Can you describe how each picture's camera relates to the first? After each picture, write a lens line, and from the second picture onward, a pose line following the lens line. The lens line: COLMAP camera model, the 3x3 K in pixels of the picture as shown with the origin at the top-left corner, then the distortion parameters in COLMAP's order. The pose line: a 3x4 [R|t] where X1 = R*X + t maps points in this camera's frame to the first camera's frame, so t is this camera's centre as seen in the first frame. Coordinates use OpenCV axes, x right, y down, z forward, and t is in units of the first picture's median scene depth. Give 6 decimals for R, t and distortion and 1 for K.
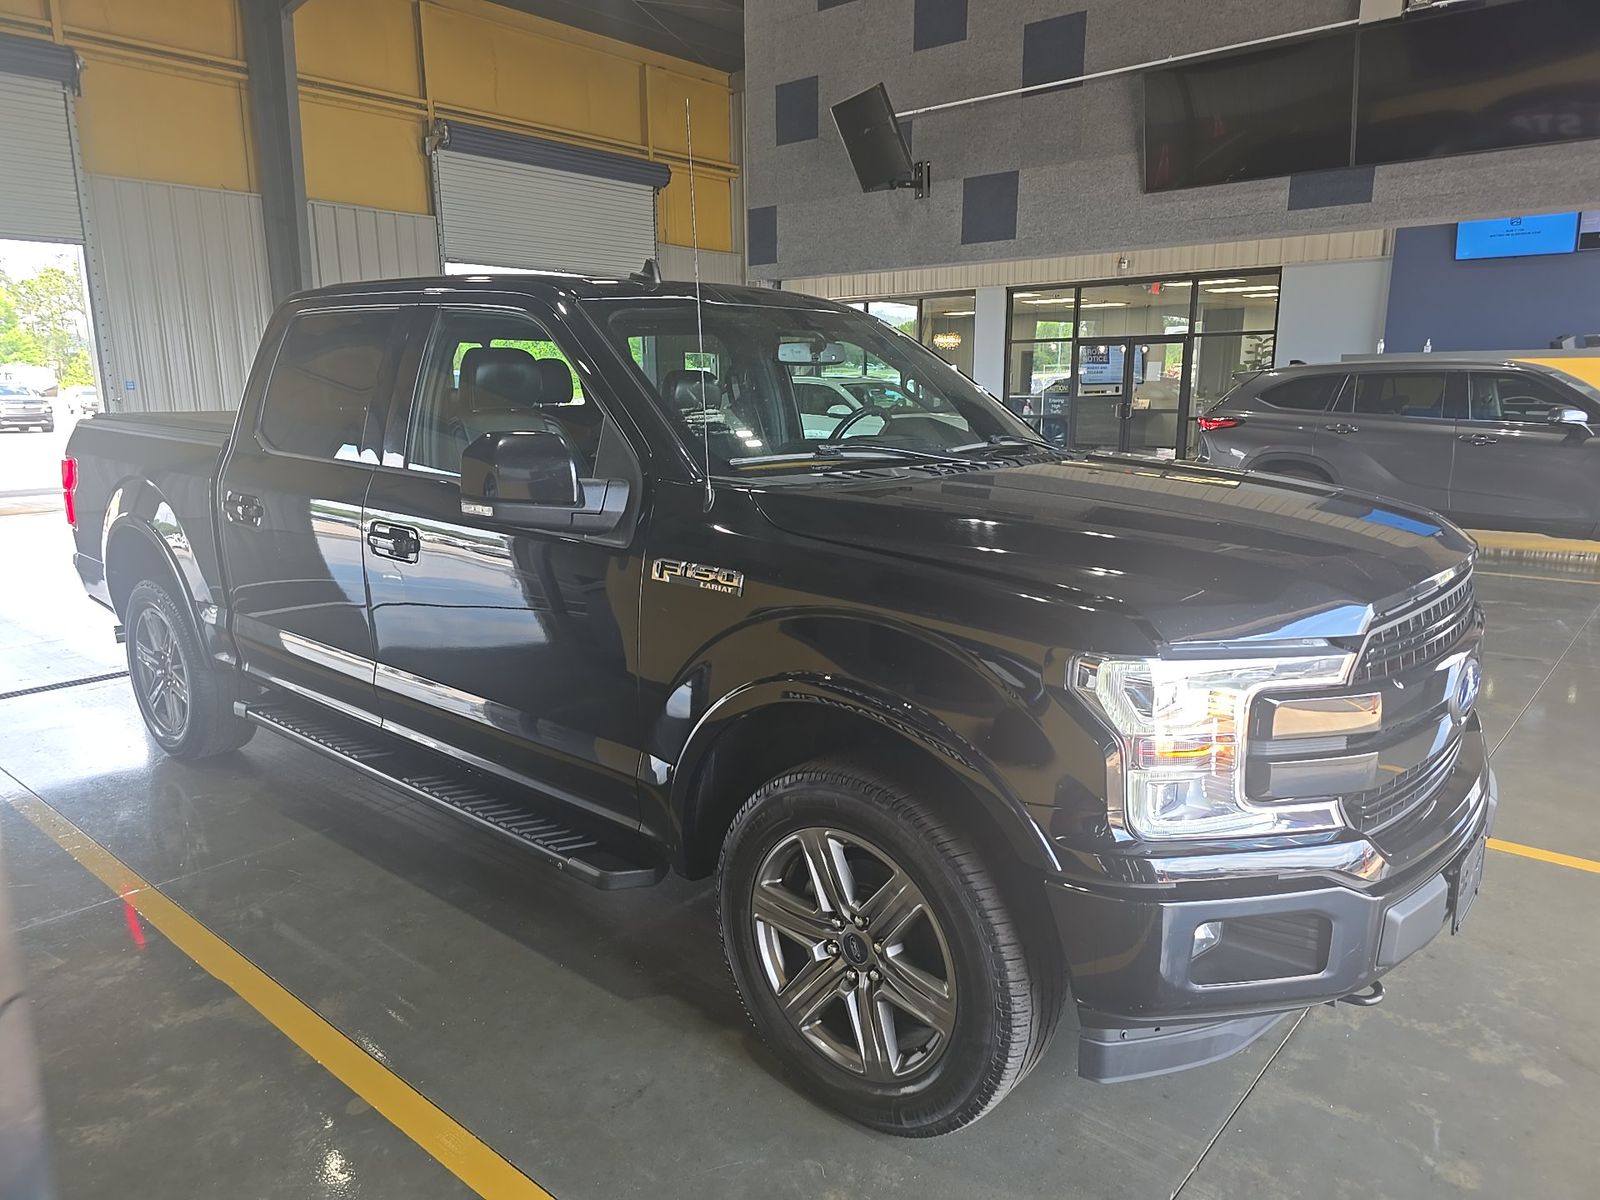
lens RADIAL K [[1069.2, 0, 800.0], [0, 1069.2, 600.0], [0, 0, 1]] dist [-0.002247, -0.005052]
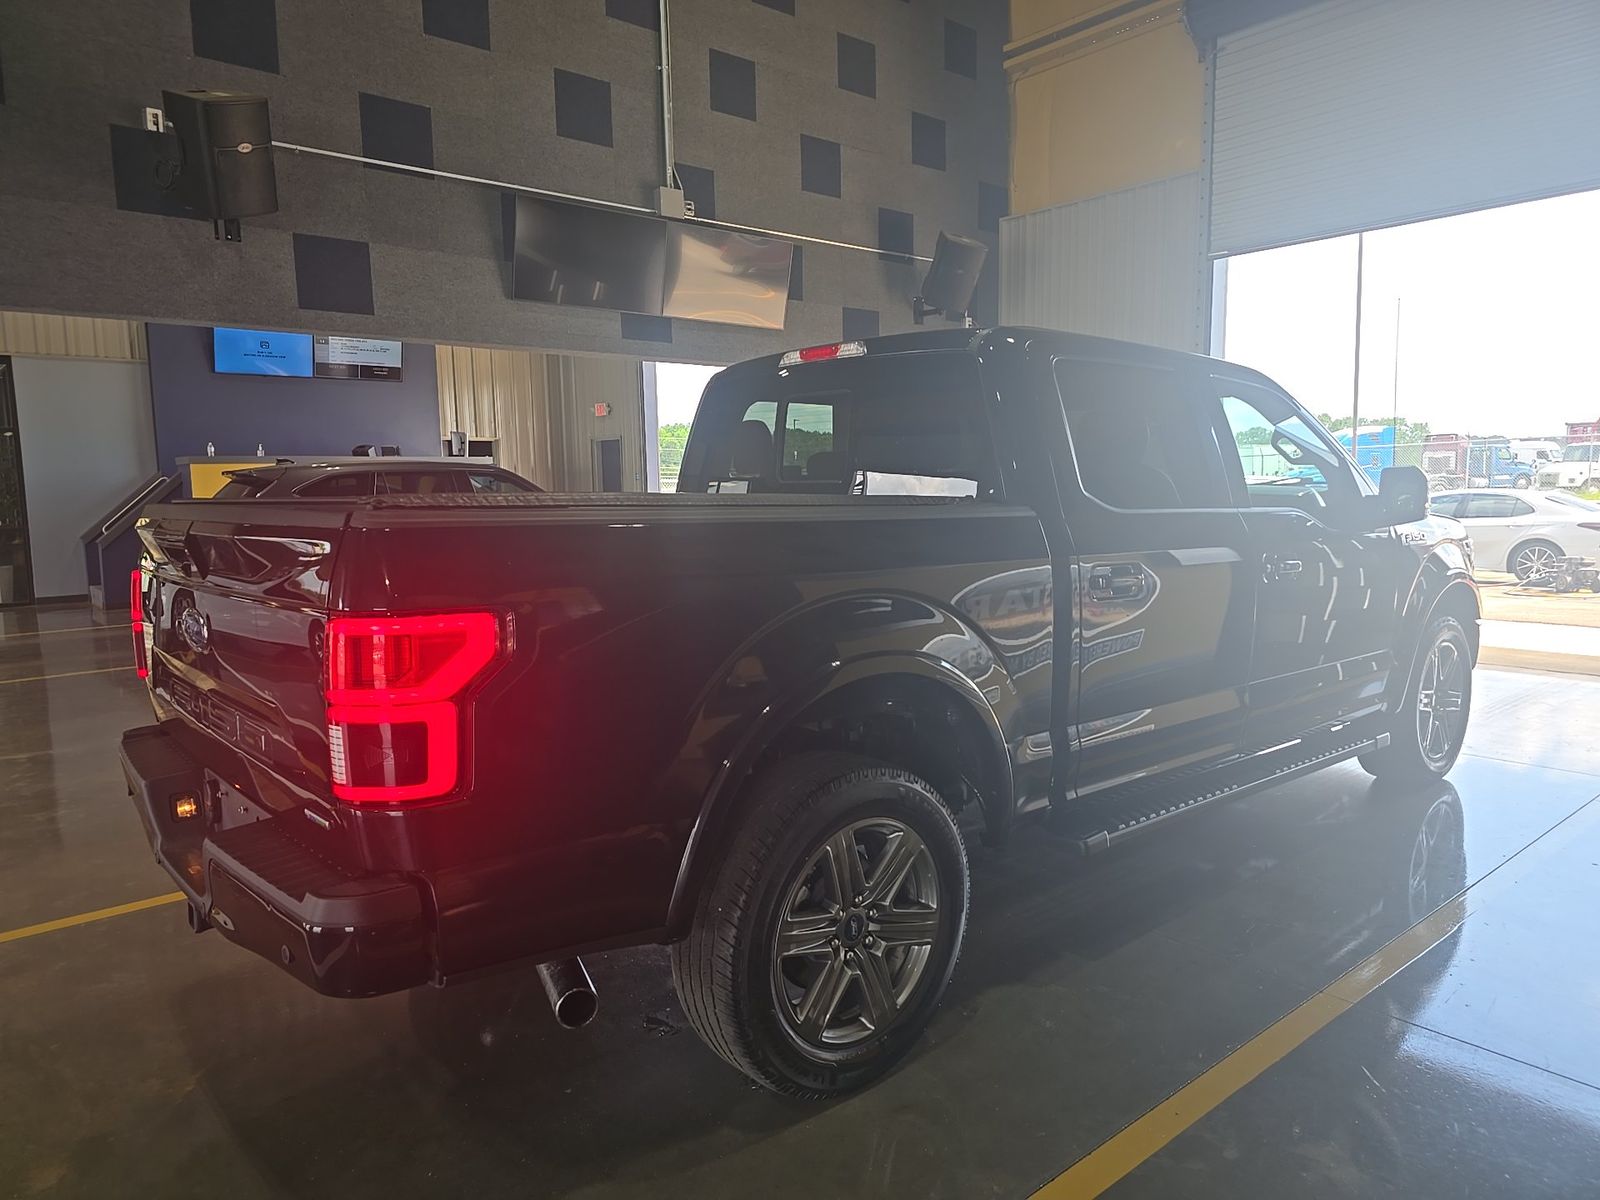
lens RADIAL K [[1084.8, 0, 800.0], [0, 1084.8, 600.0], [0, 0, 1]] dist [0.008306, -0.001008]
pose [[0.149611, -0.099328, 0.983743, -0.666848], [0.210892, 0.975252, 0.066397, -0.078765], [-0.965992, 0.197529, 0.166855, 0.514508]]
